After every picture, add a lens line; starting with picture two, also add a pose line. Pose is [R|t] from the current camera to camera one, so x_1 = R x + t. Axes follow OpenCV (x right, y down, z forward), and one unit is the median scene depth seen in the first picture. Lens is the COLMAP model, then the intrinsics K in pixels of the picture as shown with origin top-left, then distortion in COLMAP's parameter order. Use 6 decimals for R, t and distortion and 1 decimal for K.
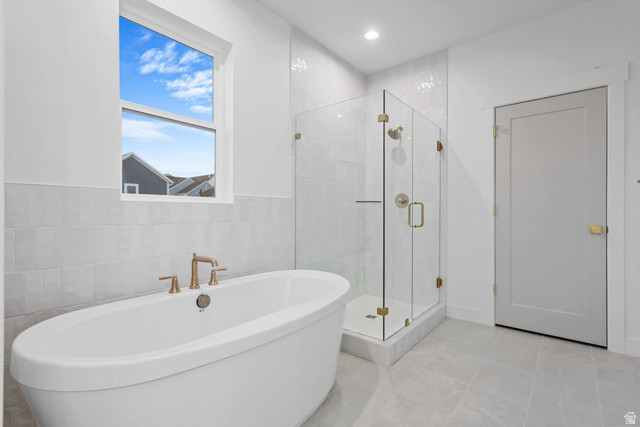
lens RADIAL K [[308.1, 0, 319.9], [0, 308.1, 212.0], [0, 0, 1]] dist [-0.002577, -0.000284]
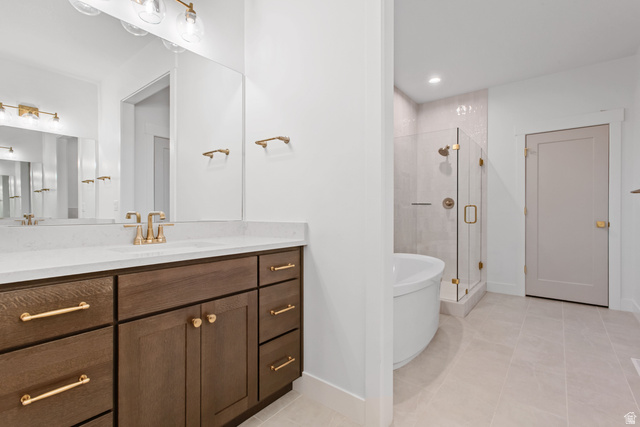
lens RADIAL K [[308.1, 0, 318.0], [0, 308.1, 213.5], [0, 0, 1]] dist [-0.002577, -0.000284]
pose [[0.999825, -0.000355, 0.018710, -0.372458], [0.000290, 0.999994, 0.003457, 0.000609], [-0.018711, -0.003450, 0.999819, -0.338857]]
